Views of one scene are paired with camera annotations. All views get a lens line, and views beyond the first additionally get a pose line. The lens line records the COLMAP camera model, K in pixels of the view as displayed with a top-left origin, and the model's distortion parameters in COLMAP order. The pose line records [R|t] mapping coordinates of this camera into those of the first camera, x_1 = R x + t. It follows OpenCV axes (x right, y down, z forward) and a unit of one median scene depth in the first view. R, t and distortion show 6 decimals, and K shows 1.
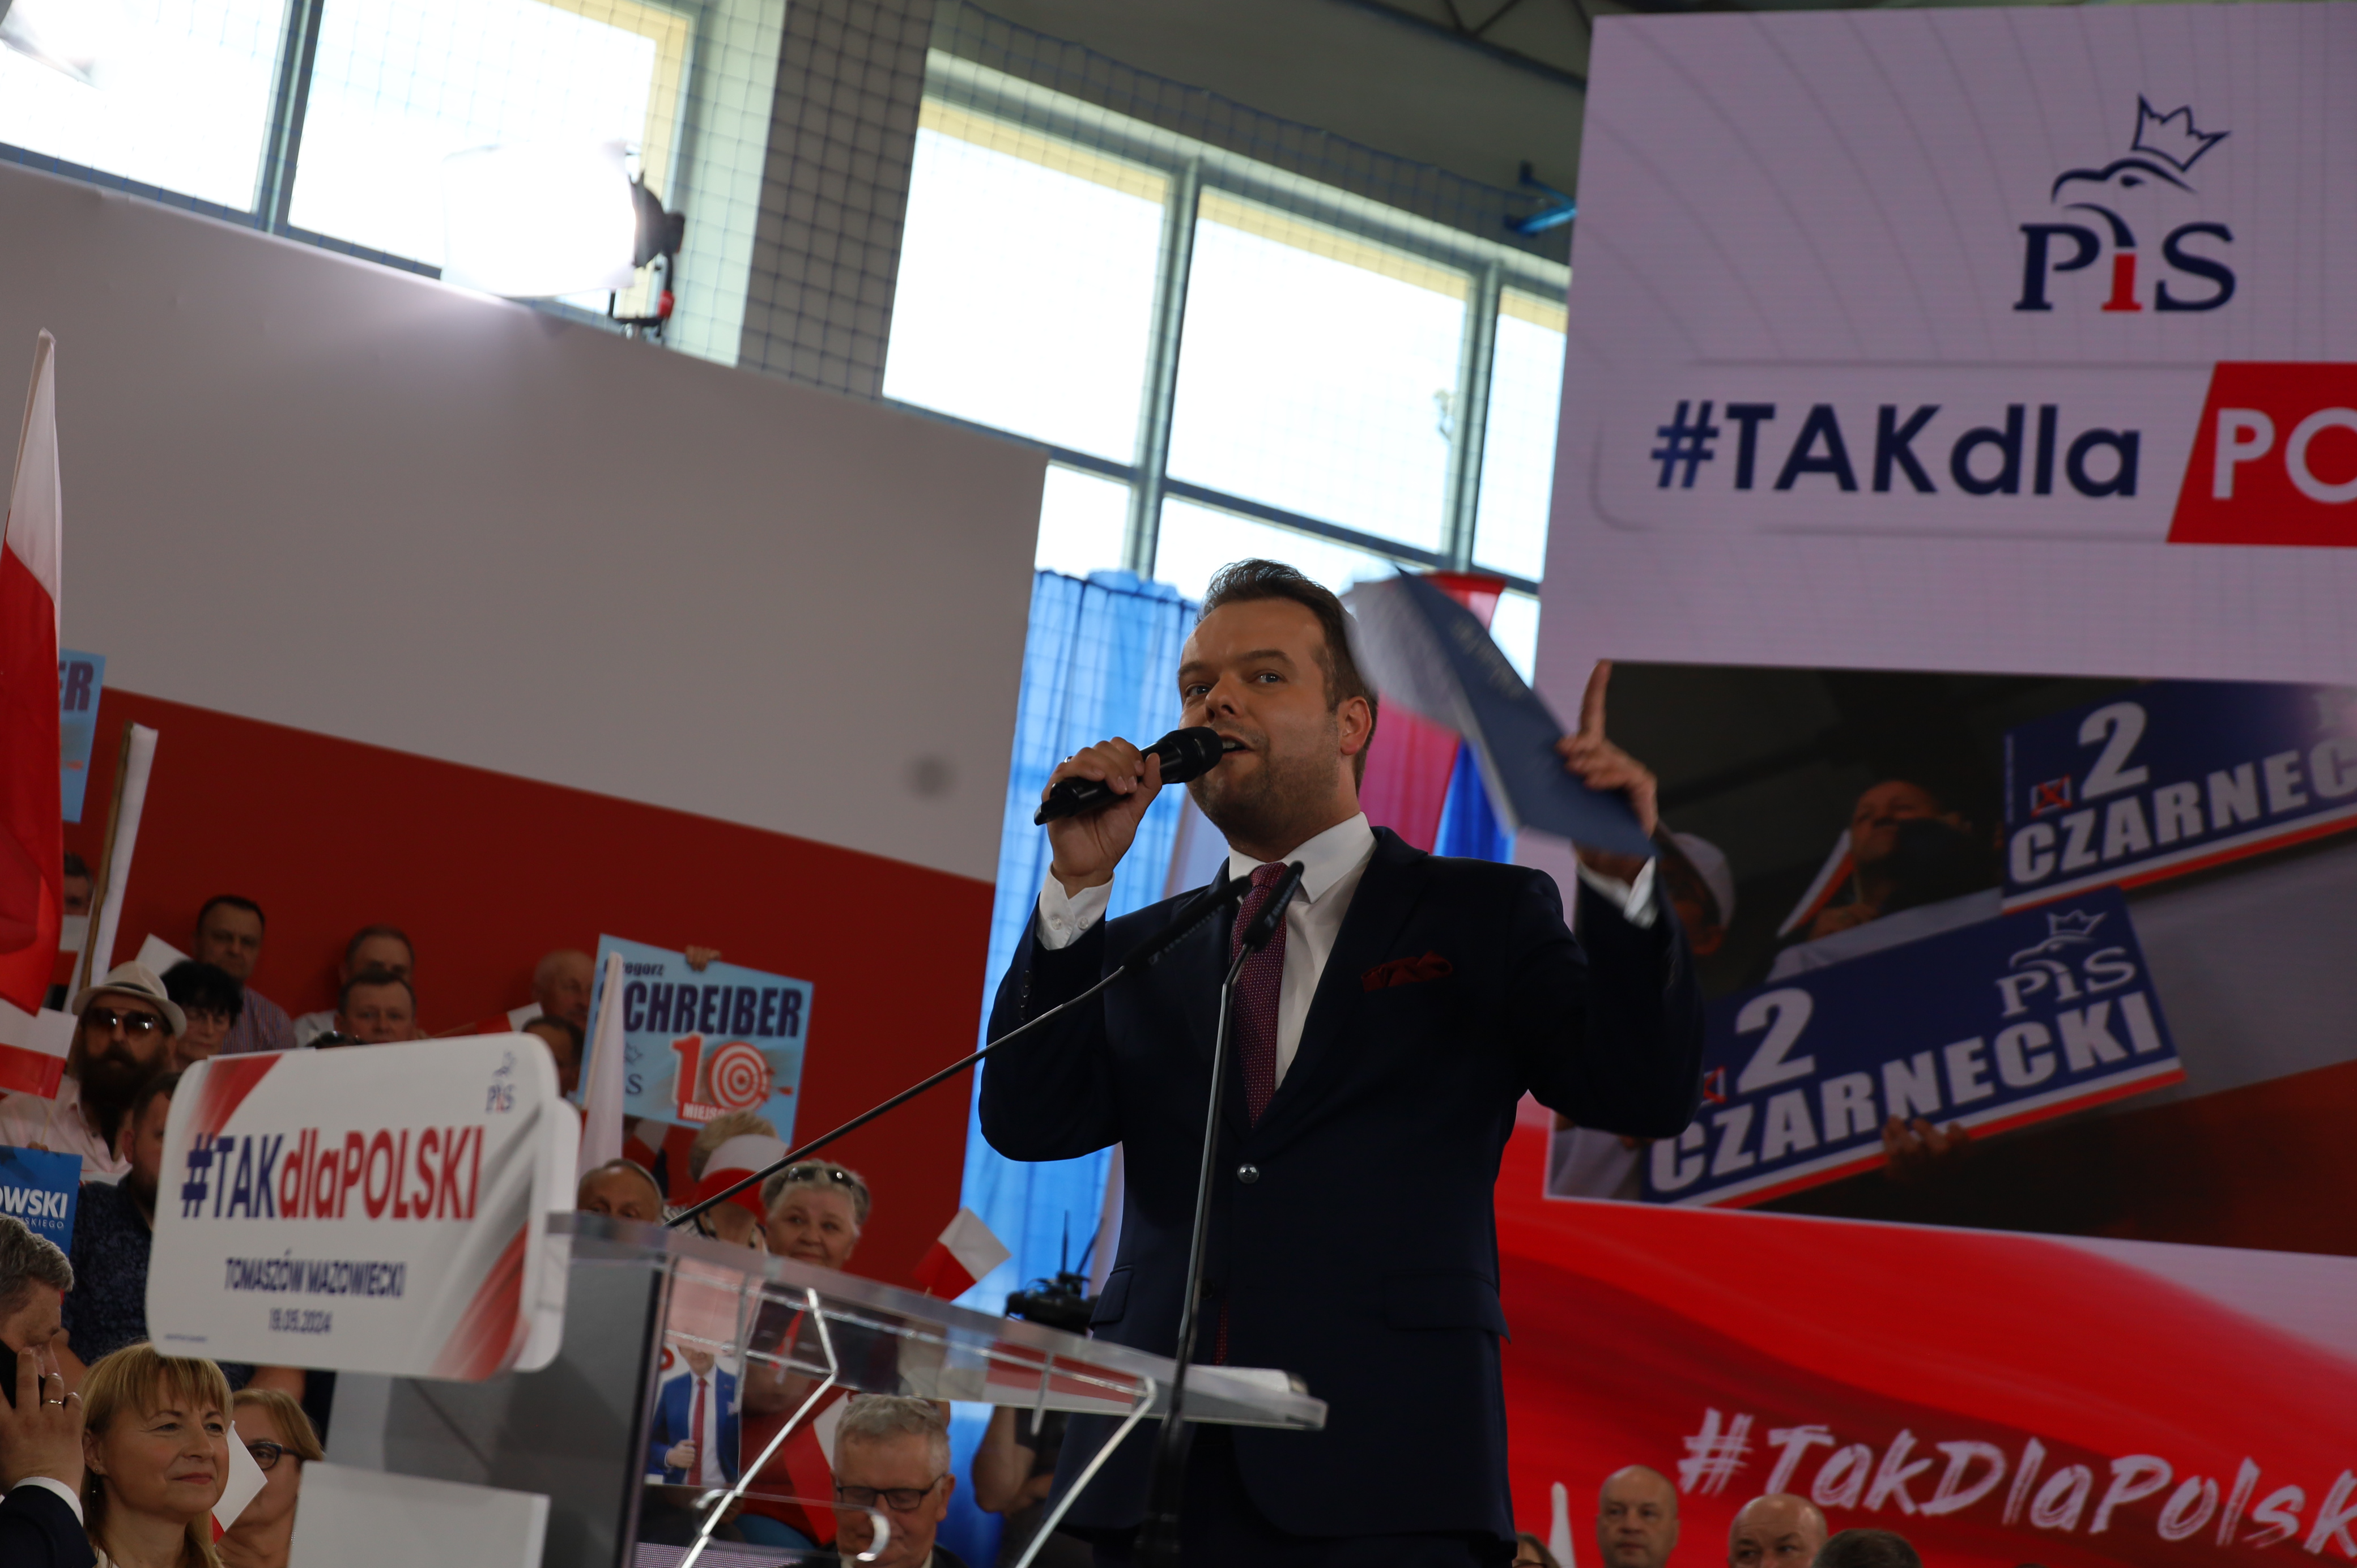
lens RADIAL K [[4023.6, 0, 1186.6], [0, 4023.6, 794.3], [0, 0, 1]] dist [-0.011830, 0.000000]
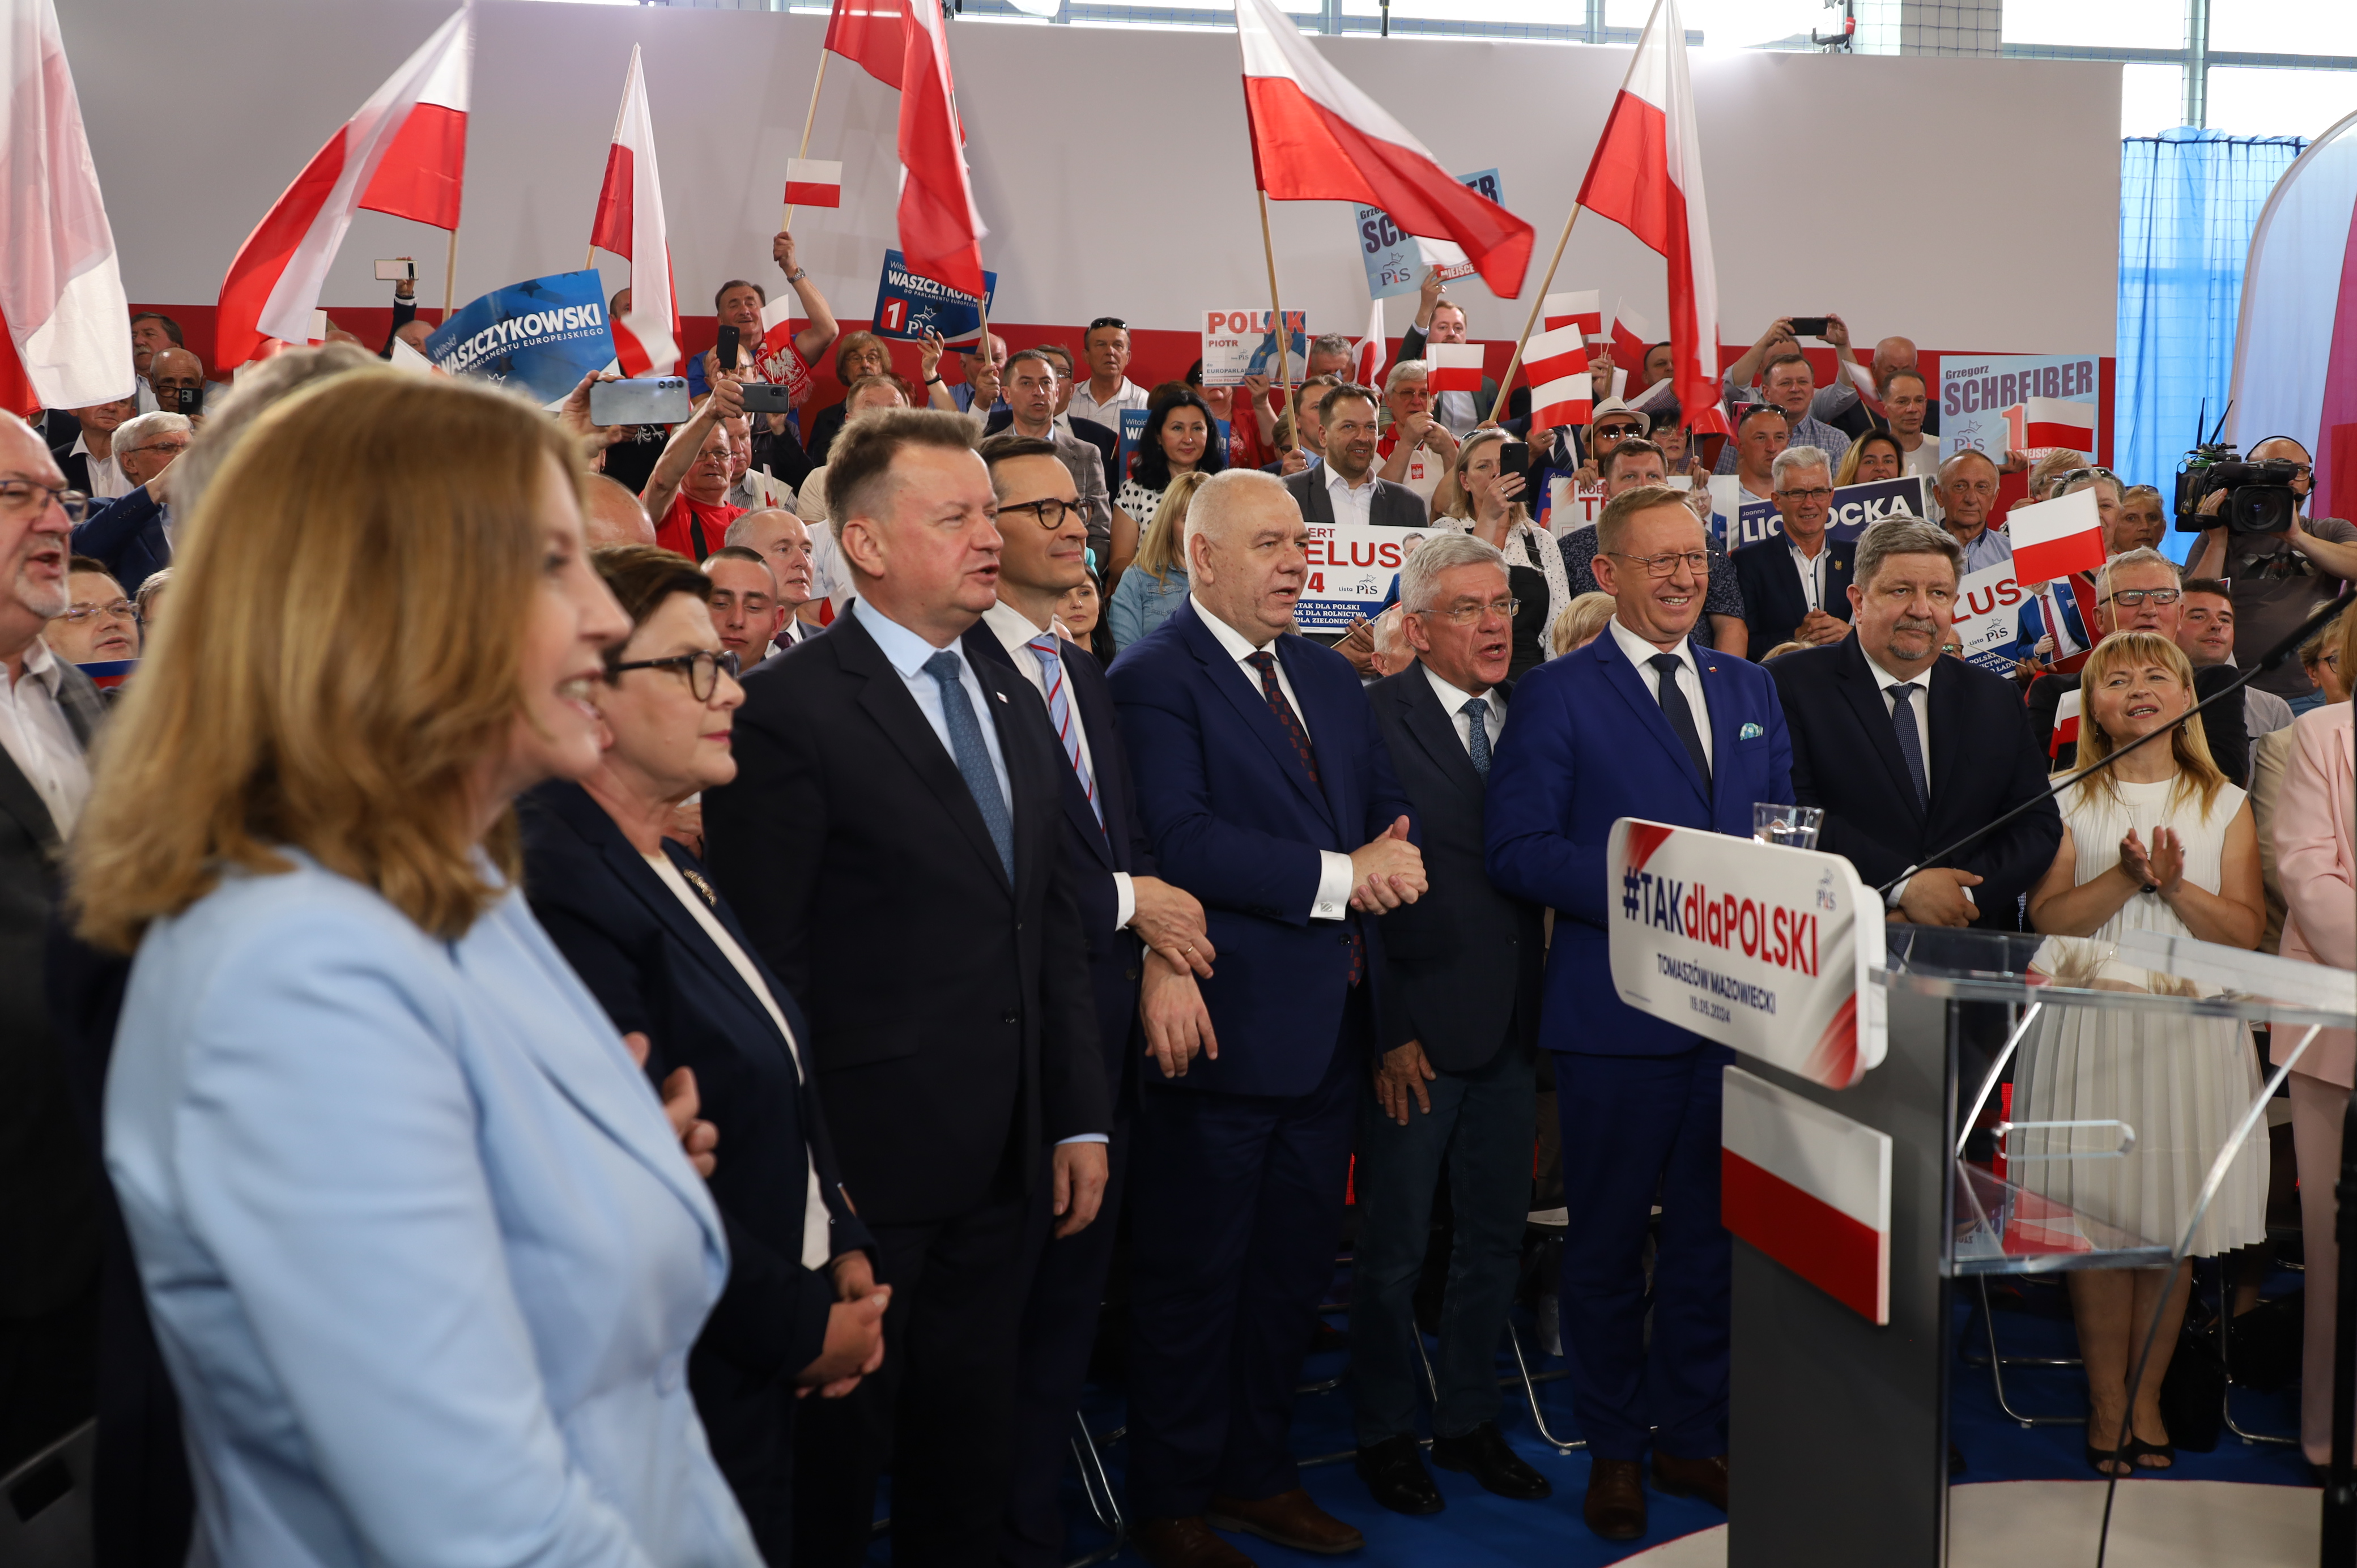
lens RADIAL K [[2290.8, 0, 1176.1], [0, 2290.8, 819.6], [0, 0, 1]] dist [0.039198, 0.000000]
pose [[0.898260, -0.083378, -0.431482, -0.015659], [0.172863, 0.969726, 0.172482, -0.126626], [0.404039, -0.229521, 0.885479, 0.142139]]
